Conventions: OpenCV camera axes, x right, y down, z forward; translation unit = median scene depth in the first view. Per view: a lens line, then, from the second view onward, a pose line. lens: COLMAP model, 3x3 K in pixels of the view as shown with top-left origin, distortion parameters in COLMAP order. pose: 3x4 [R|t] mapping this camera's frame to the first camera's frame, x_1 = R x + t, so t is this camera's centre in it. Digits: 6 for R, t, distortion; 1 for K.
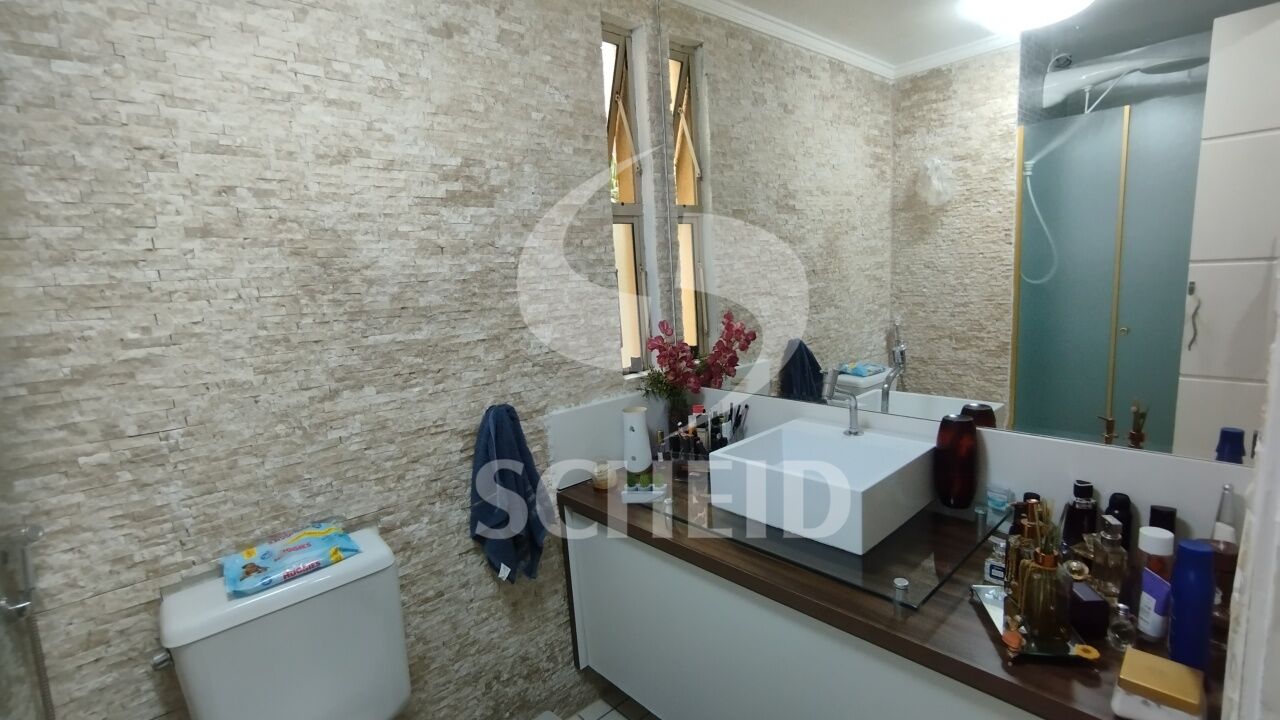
lens RADIAL K [[590.5, 0, 644.6], [0, 590.5, 363.3], [0, 0, 1]] dist [-0.005939, -0.001340]
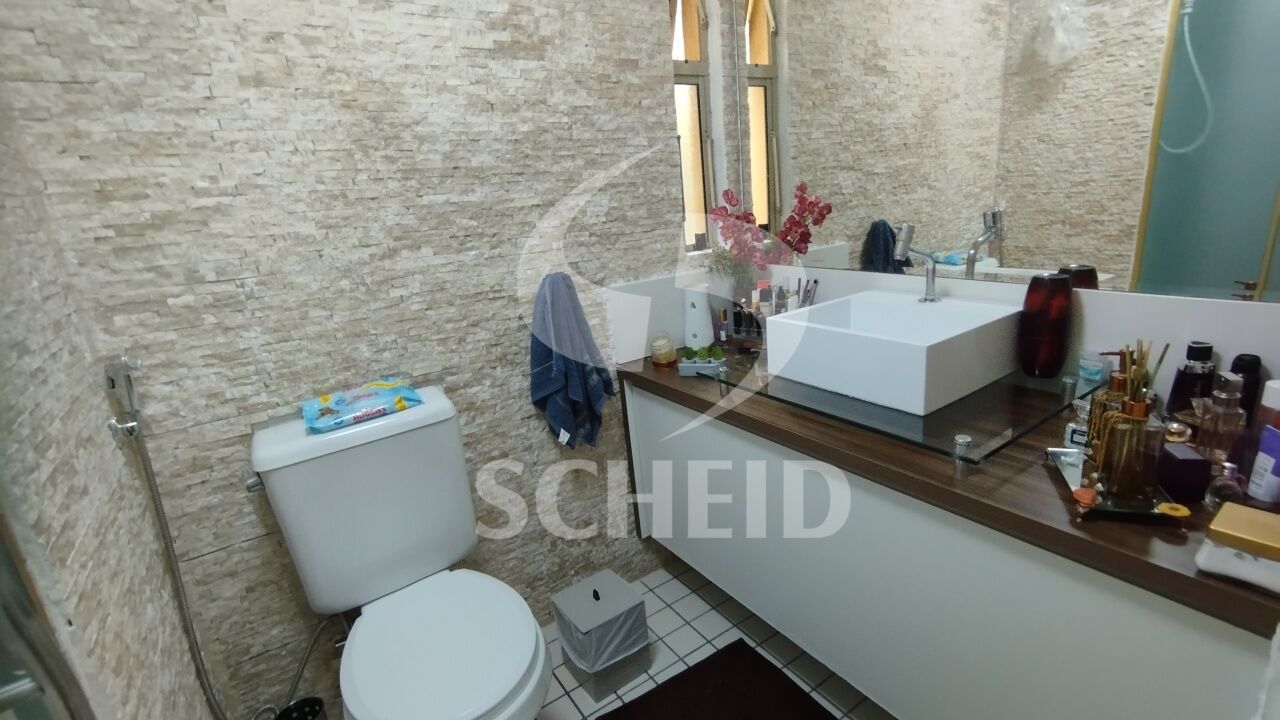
lens RADIAL K [[590.5, 0, 641.2], [0, 590.5, 353.9], [0, 0, 1]] dist [-0.005939, -0.001340]
pose [[0.989423, 0.020206, -0.143648, 0.051276], [-0.000834, 0.991028, 0.133654, 0.088564], [0.145060, -0.132121, 0.980562, 0.031887]]
